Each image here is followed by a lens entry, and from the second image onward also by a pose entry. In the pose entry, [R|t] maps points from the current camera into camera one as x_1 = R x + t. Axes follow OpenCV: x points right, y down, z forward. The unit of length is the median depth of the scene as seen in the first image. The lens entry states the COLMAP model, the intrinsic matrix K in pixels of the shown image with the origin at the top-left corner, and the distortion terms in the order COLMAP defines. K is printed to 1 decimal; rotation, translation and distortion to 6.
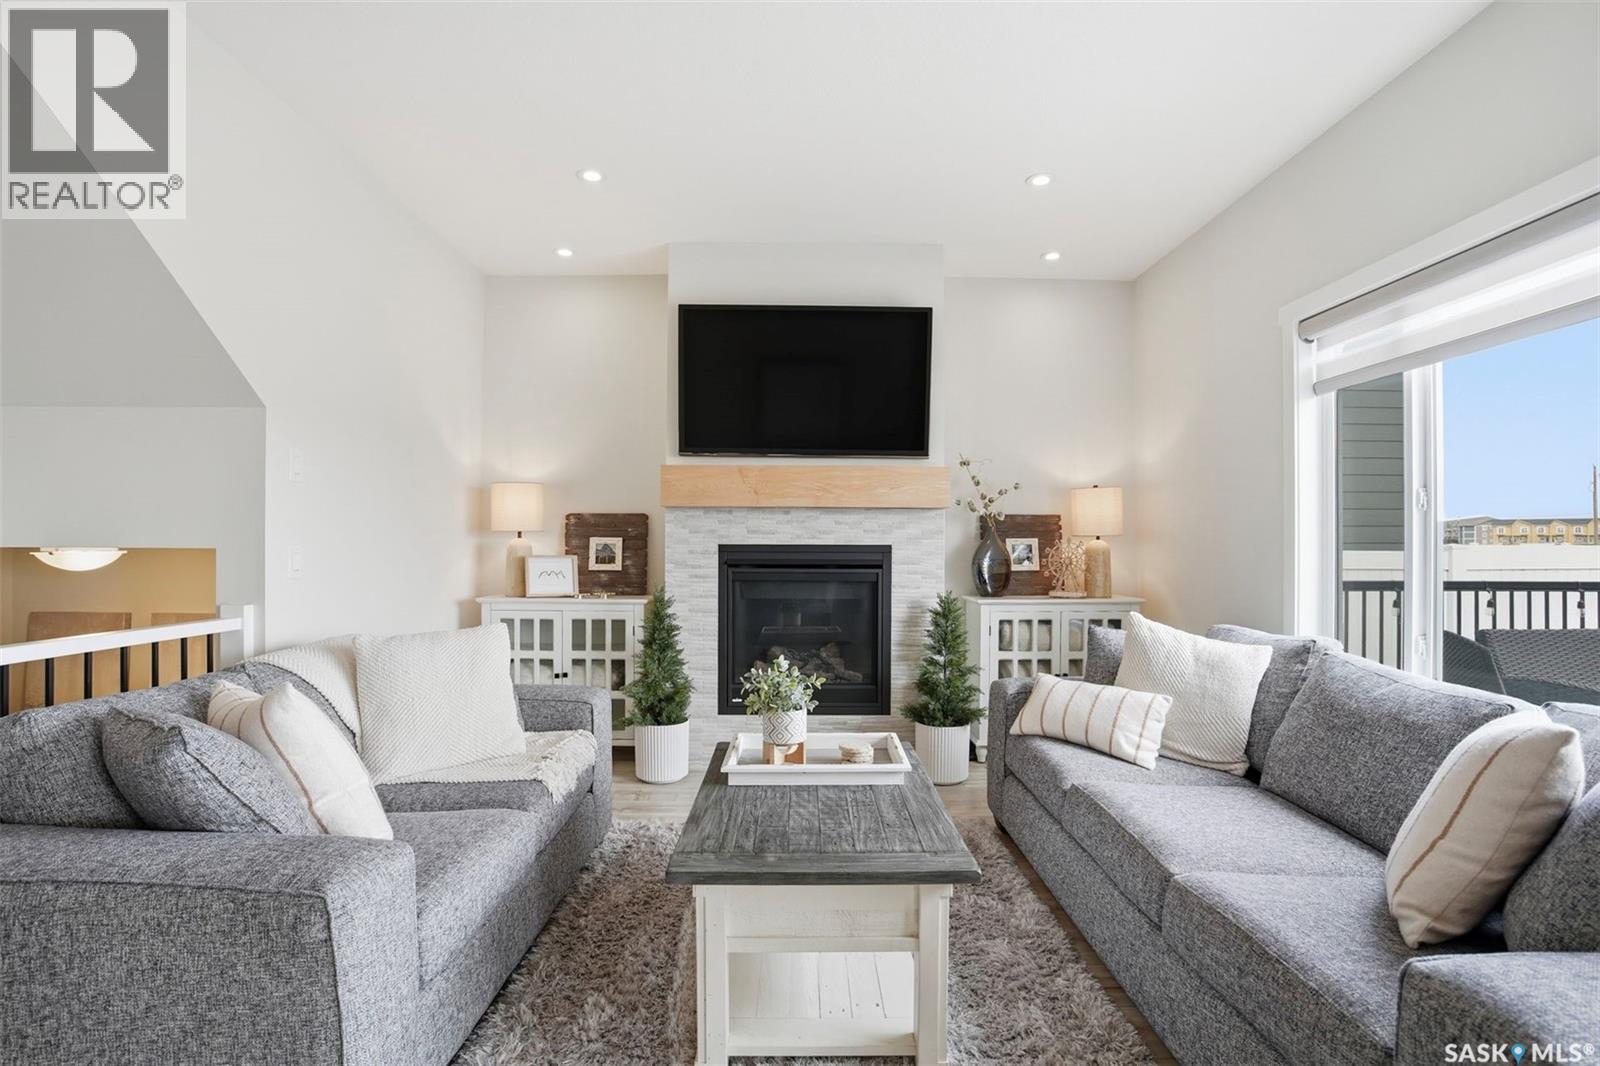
lens RADIAL K [[760.5, 0, 811.8], [0, 760.5, 540.1], [0, 0, 1]] dist [-0.069755, 0.023054]
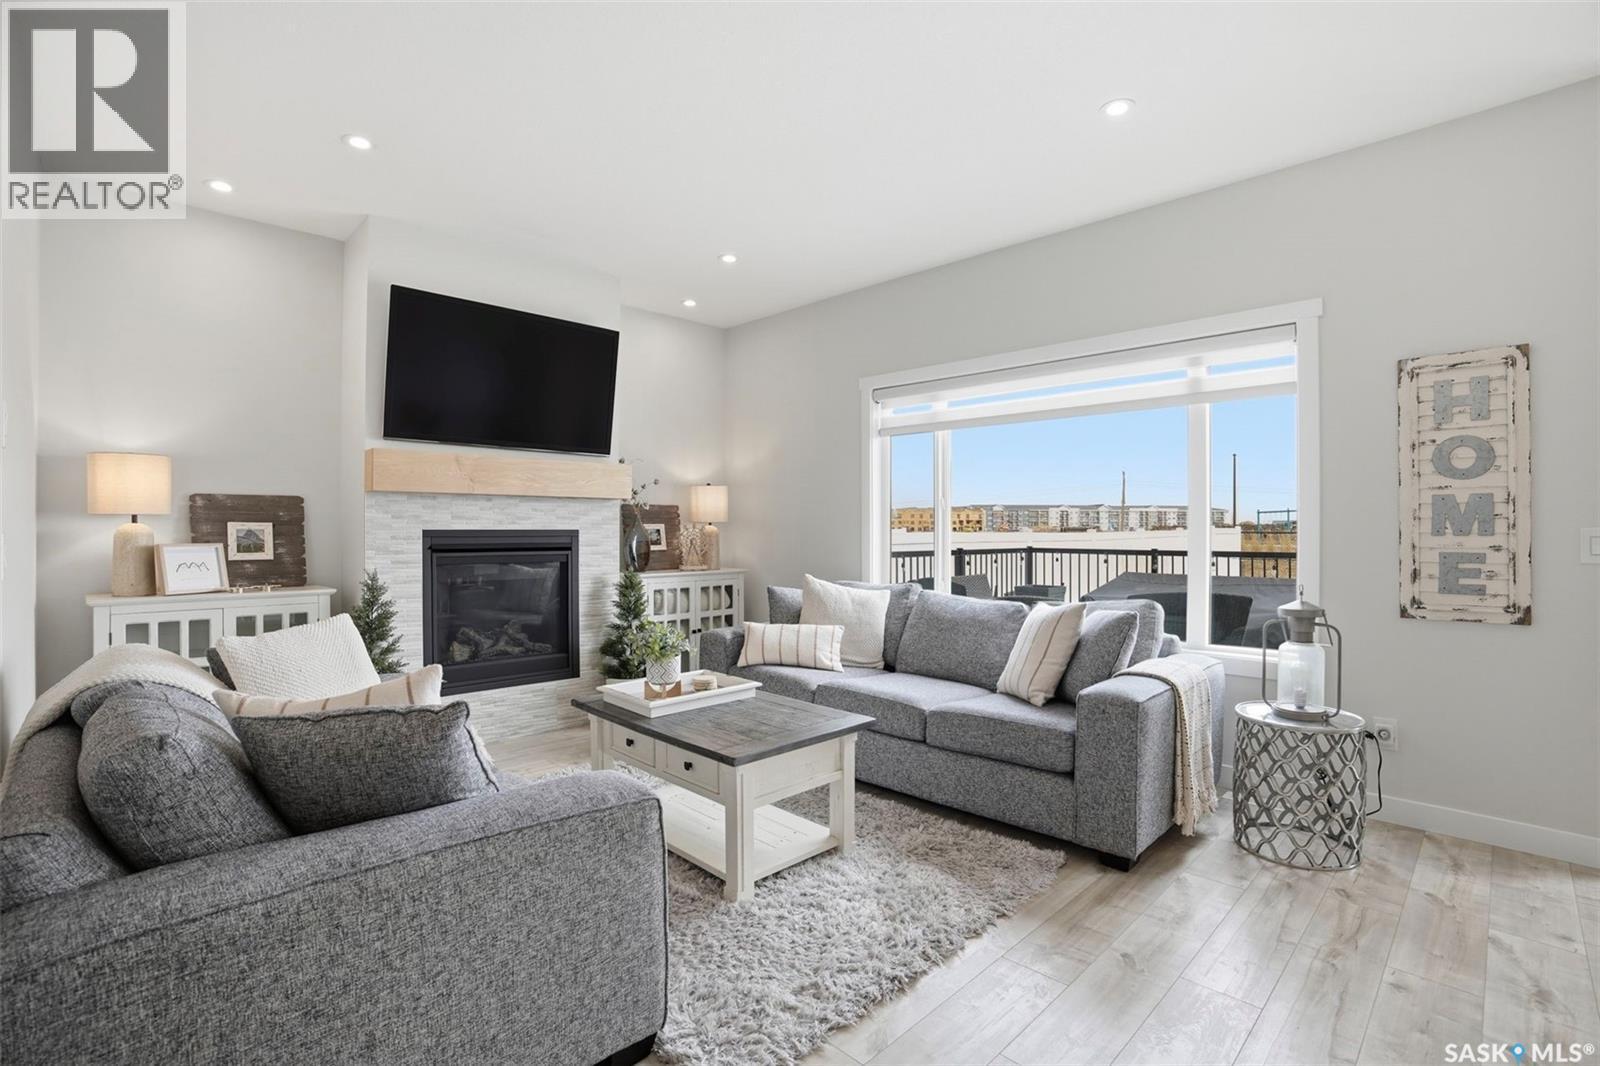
lens RADIAL K [[738.6, 0, 798.0], [0, 738.6, 530.8], [0, 0, 1]] dist [-0.032198, 0.000966]
pose [[0.732531, -0.004189, 0.680721, -0.416303], [-0.003483, 0.999945, 0.009901, -0.004677], [-0.680725, -0.009623, 0.732476, -0.047328]]
